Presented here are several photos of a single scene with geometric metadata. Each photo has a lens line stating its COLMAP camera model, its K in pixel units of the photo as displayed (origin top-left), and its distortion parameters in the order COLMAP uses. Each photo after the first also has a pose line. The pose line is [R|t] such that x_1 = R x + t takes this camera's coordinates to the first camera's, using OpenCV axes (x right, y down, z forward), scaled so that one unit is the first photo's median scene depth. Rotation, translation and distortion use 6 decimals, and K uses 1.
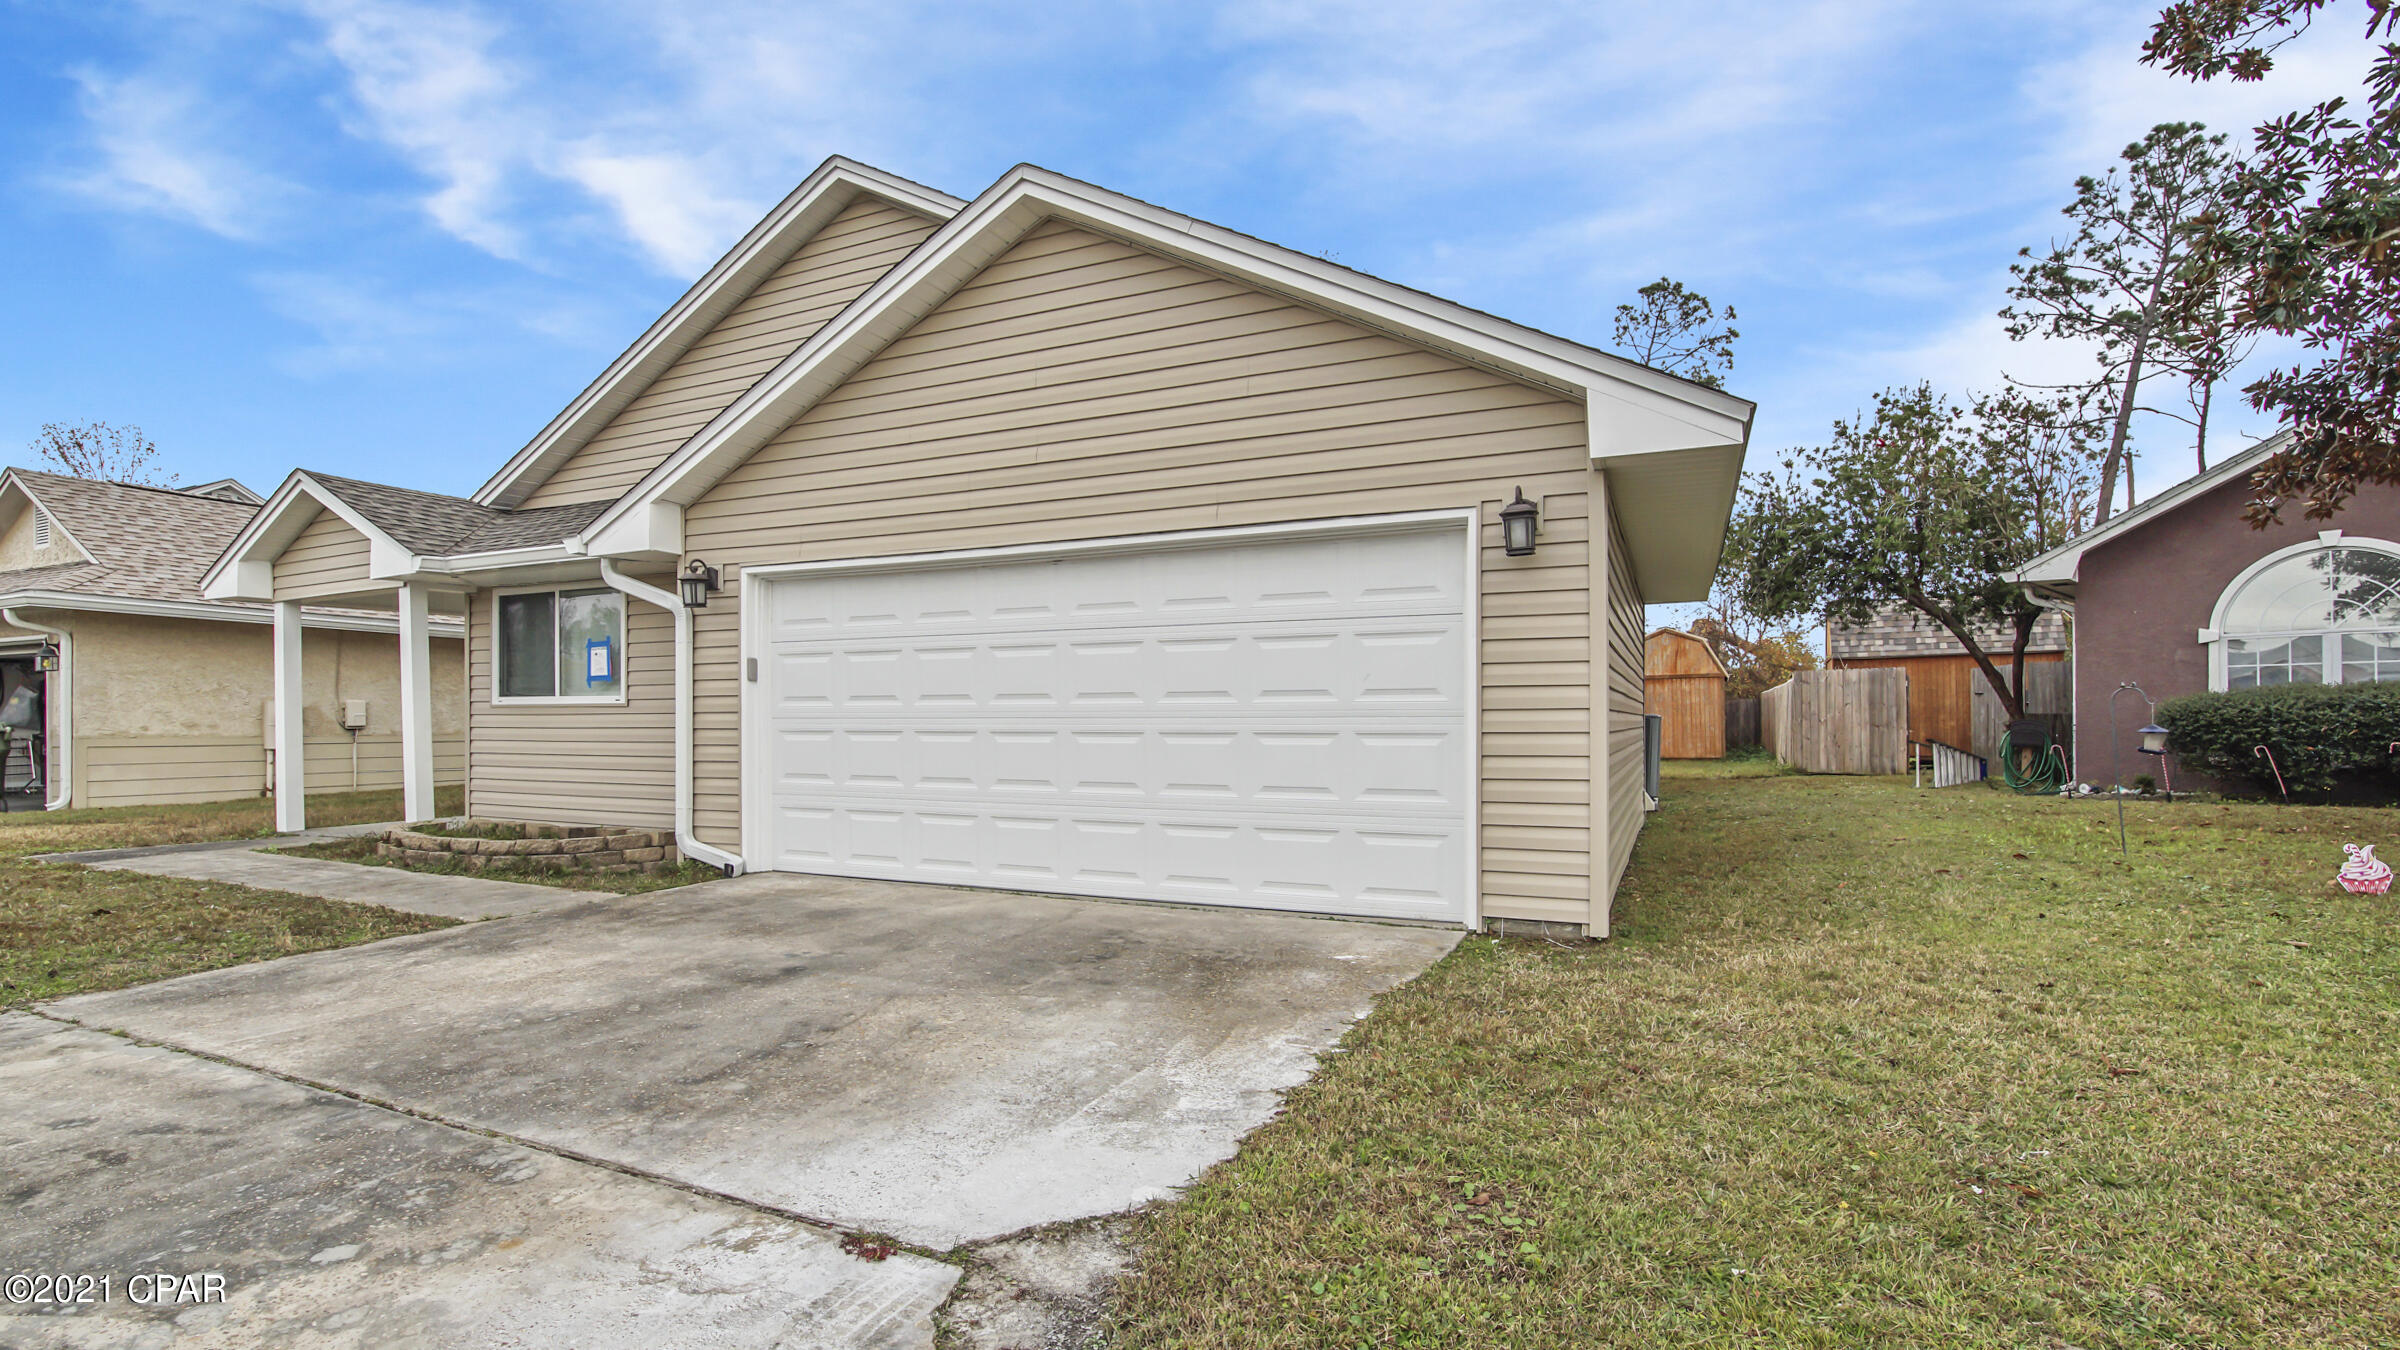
lens RADIAL K [[1095.7, 0, 1195.7], [0, 1095.7, 697.1], [0, 0, 1]] dist [-0.031832, 0.000129]
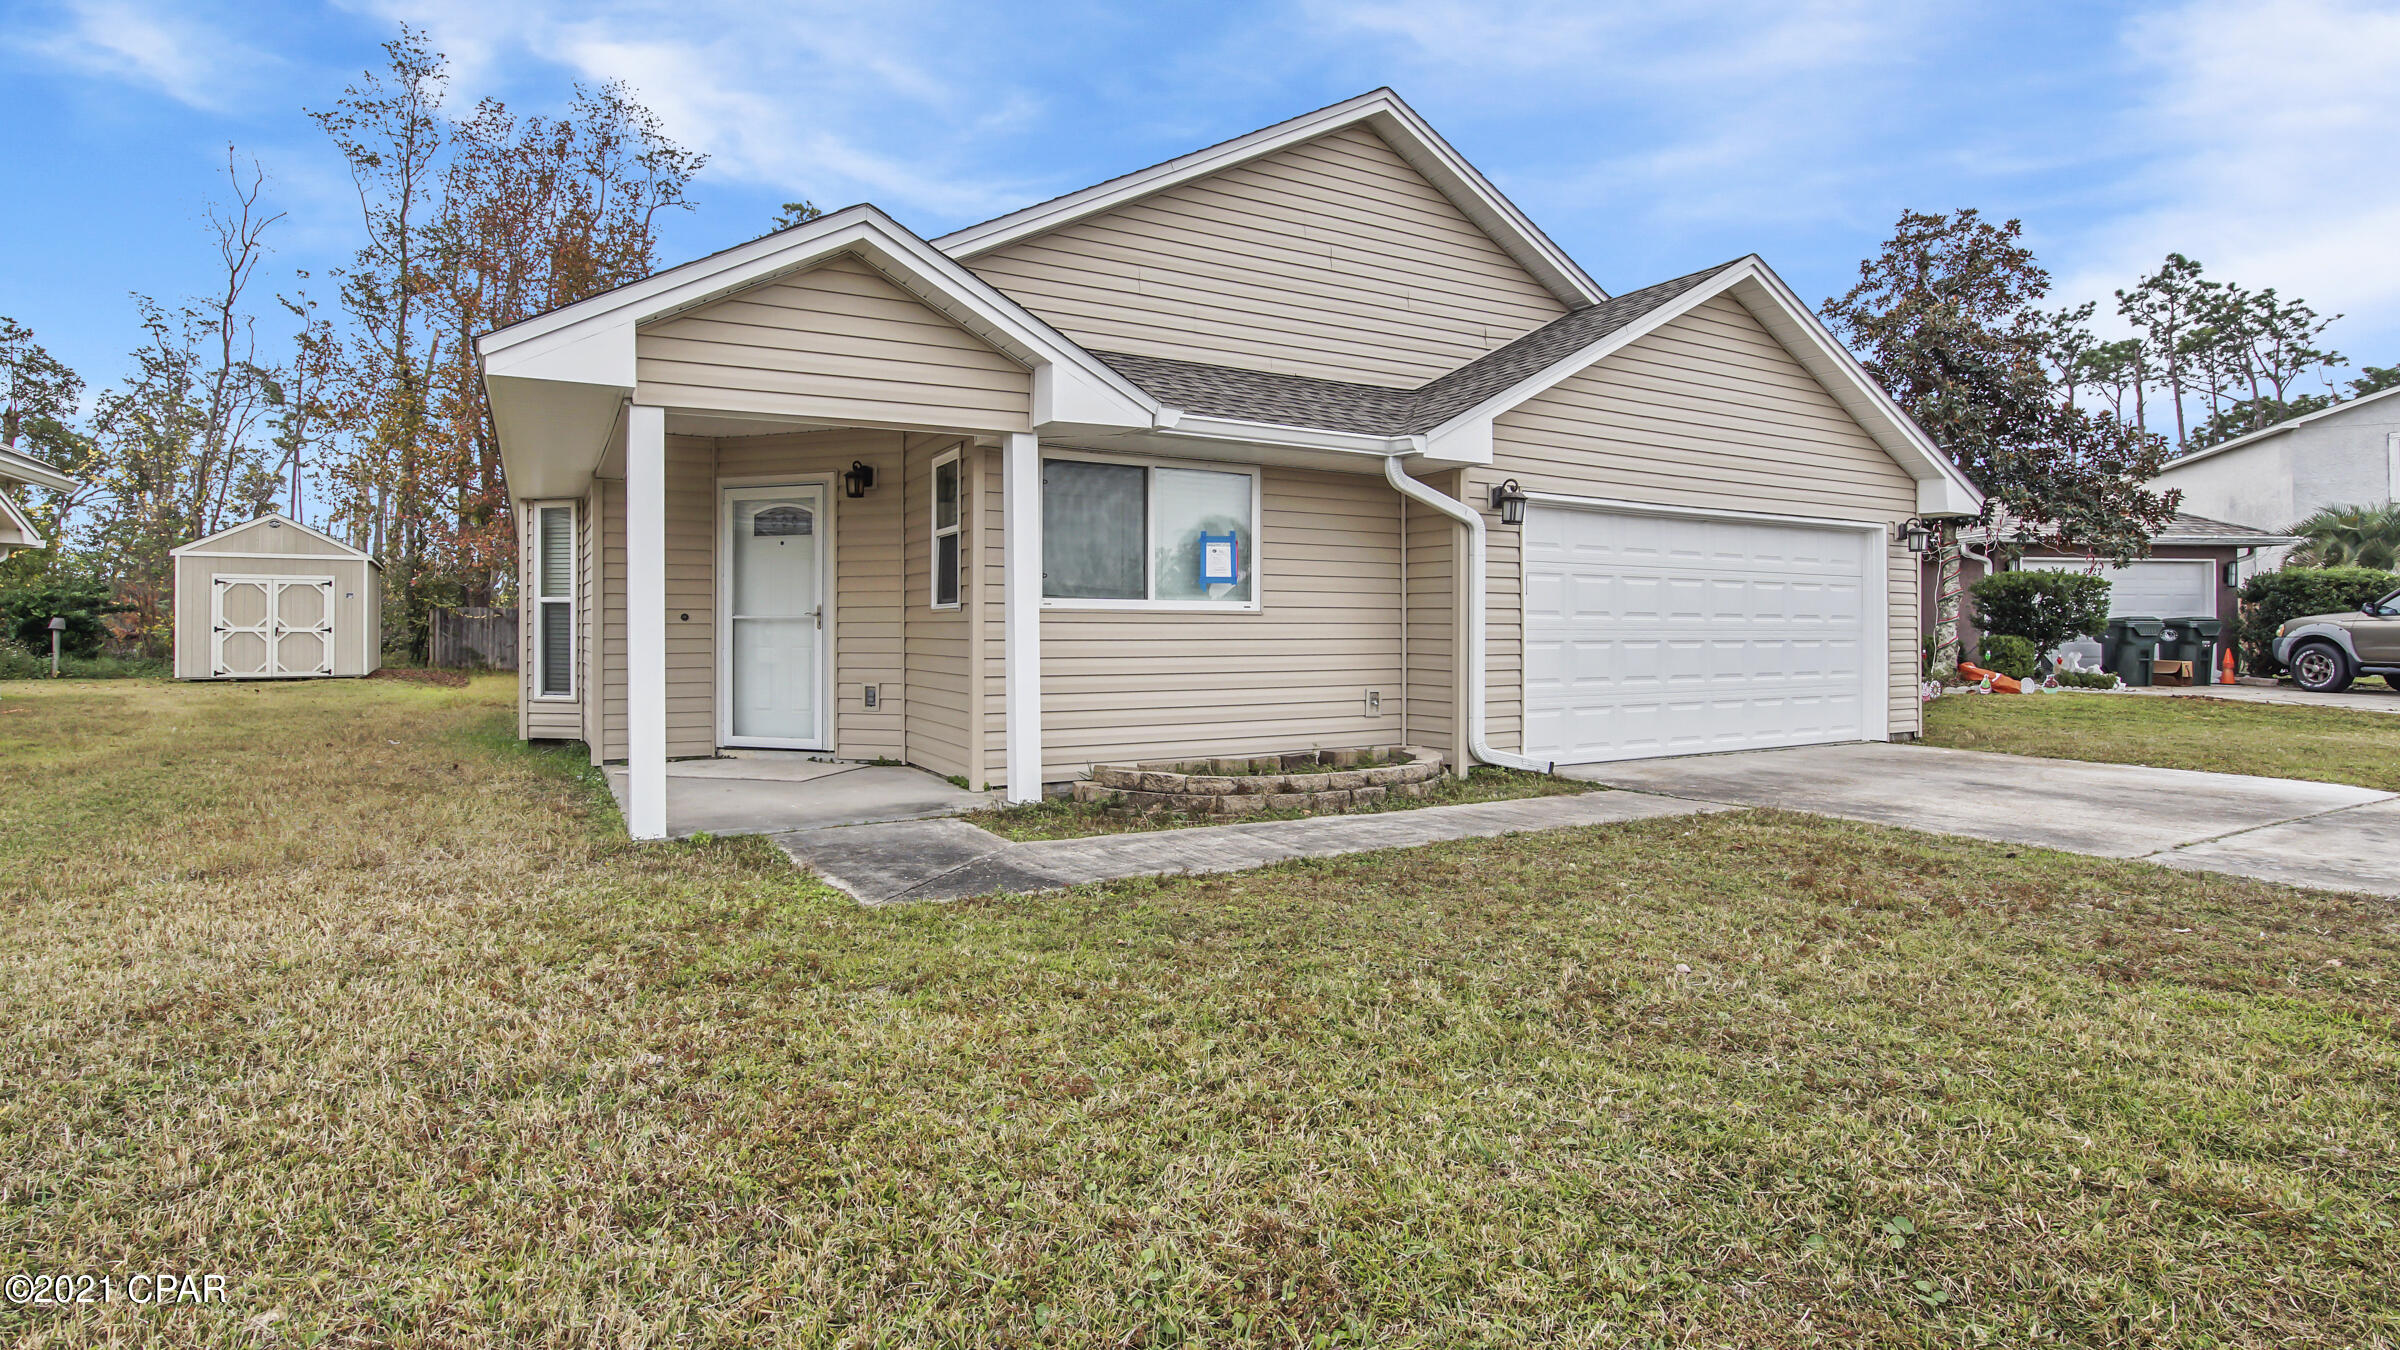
lens RADIAL K [[1144.3, 0, 1188.2], [0, 1144.3, 620.0], [0, 0, 1]] dist [-0.025808, 0.000157]
pose [[0.575603, 0.011959, 0.817642, -1.489416], [-0.017621, 0.999842, -0.002219, 0.017708], [-0.817540, -0.013130, 0.575723, 0.598635]]
